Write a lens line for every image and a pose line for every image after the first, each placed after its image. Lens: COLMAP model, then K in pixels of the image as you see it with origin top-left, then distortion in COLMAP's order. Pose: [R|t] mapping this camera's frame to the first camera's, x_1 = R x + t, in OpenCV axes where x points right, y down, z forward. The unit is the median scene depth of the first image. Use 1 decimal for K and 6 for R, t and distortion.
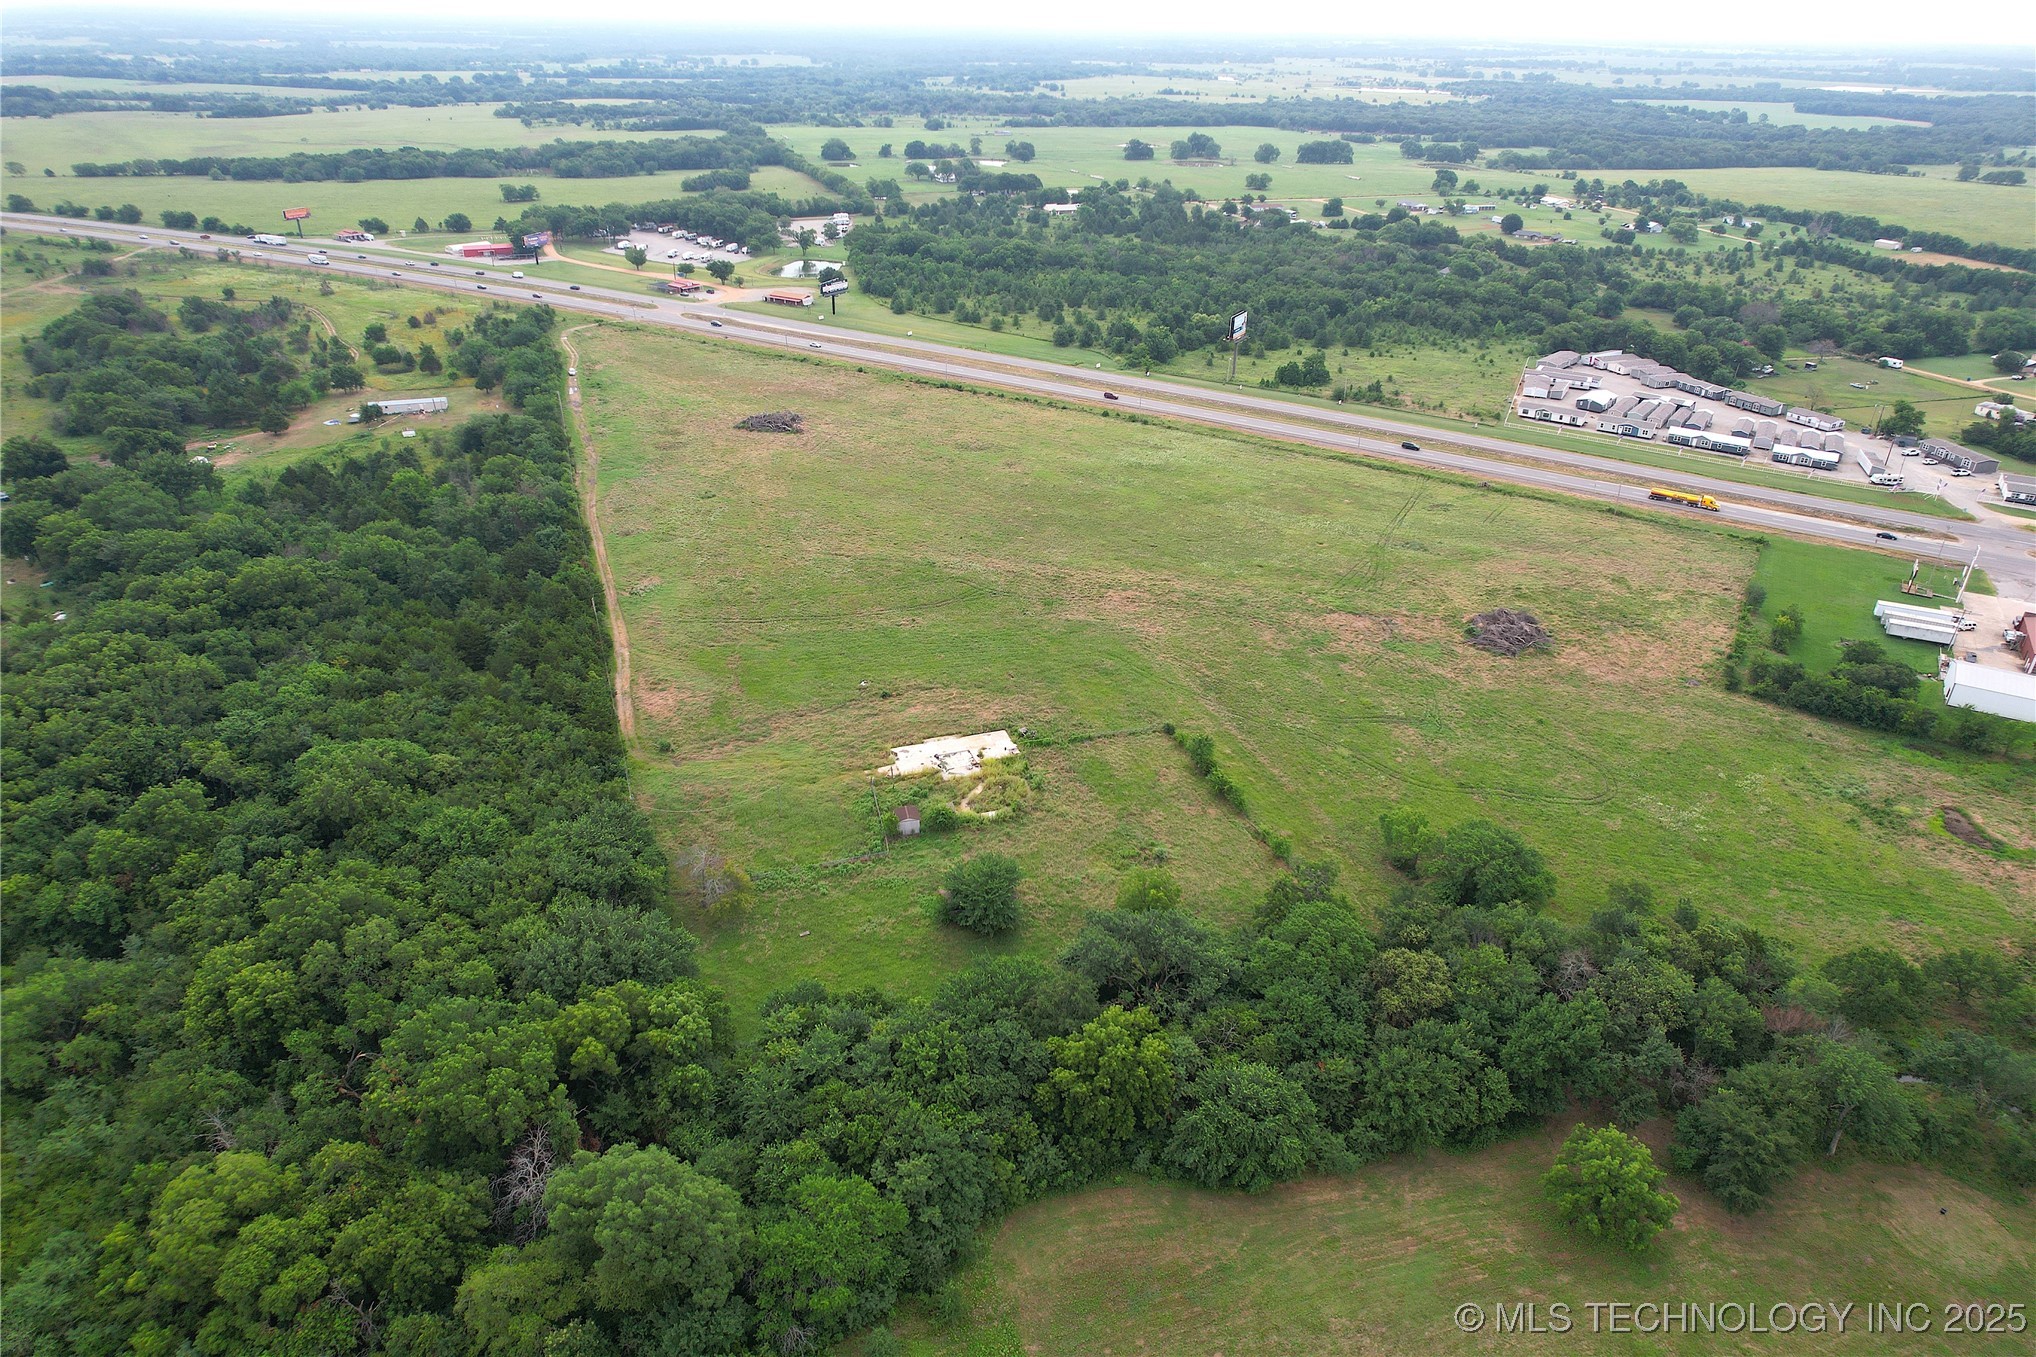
lens RADIAL K [[1302.0, 0, 1027.8], [0, 1302.0, 686.1], [0, 0, 1]] dist [-0.077319, 0.070758]
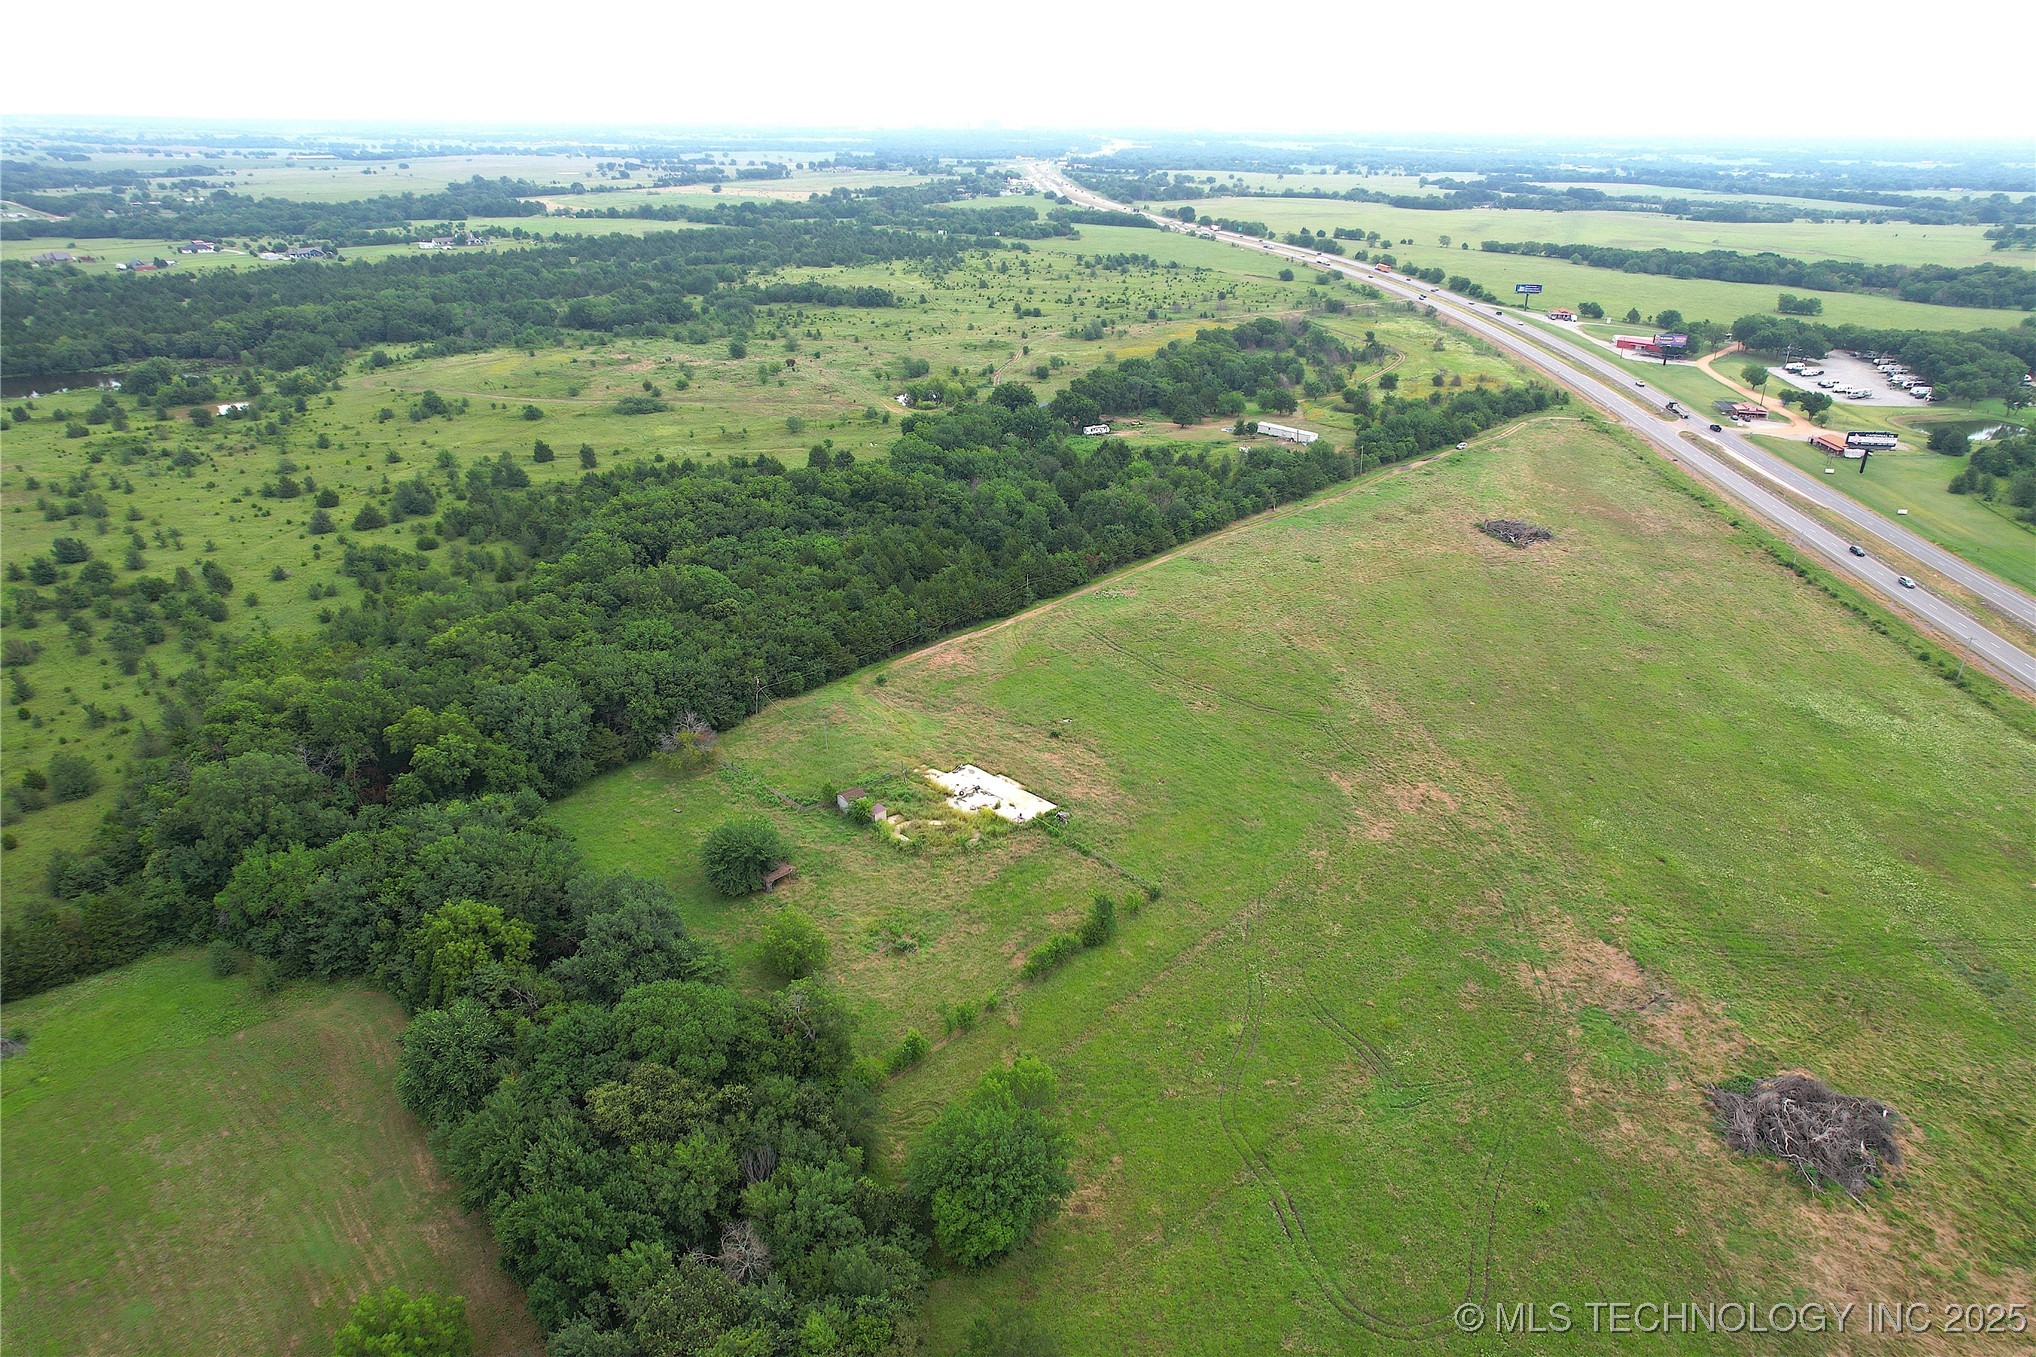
lens RADIAL K [[1302.0, 0, 1025.5], [0, 1302.0, 671.4], [0, 0, 1]] dist [-0.077319, 0.070758]
pose [[0.440133, 0.346744, -0.828282, 0.676244], [-0.420518, 0.894620, 0.151060, -0.174751], [0.793377, 0.281821, 0.539565, 0.441053]]
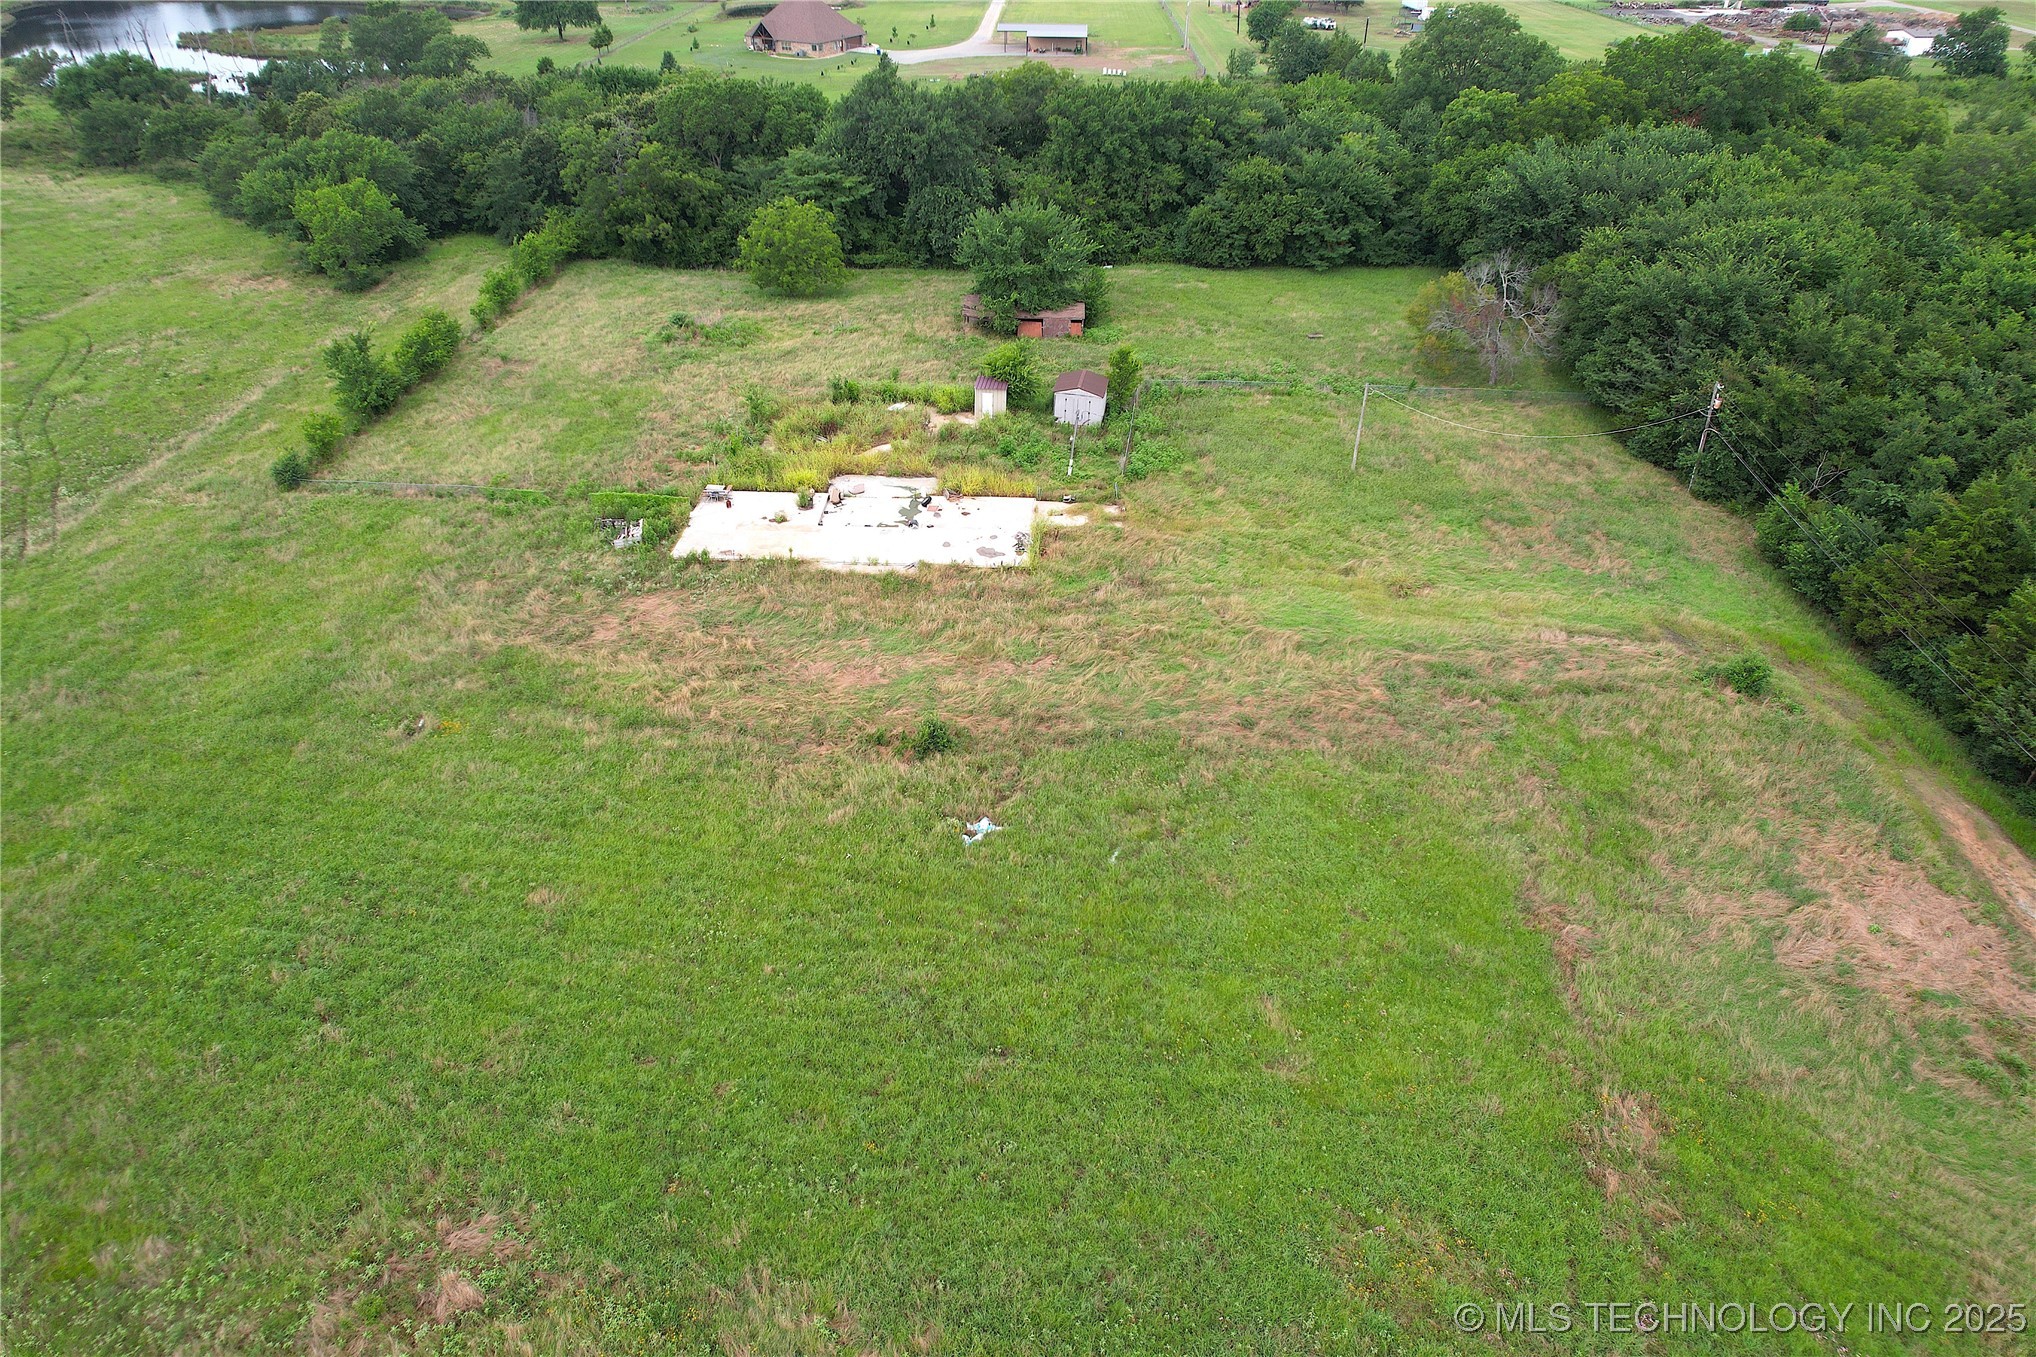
lens RADIAL K [[1302.0, 0, 1027.9], [0, 1302.0, 682.2], [0, 0, 1]] dist [-0.077319, 0.070758]
pose [[-0.927936, -0.228449, 0.294525, -0.198763], [0.153574, 0.485657, 0.860554, -0.211474], [-0.339631, 0.843770, -0.415575, 1.090590]]
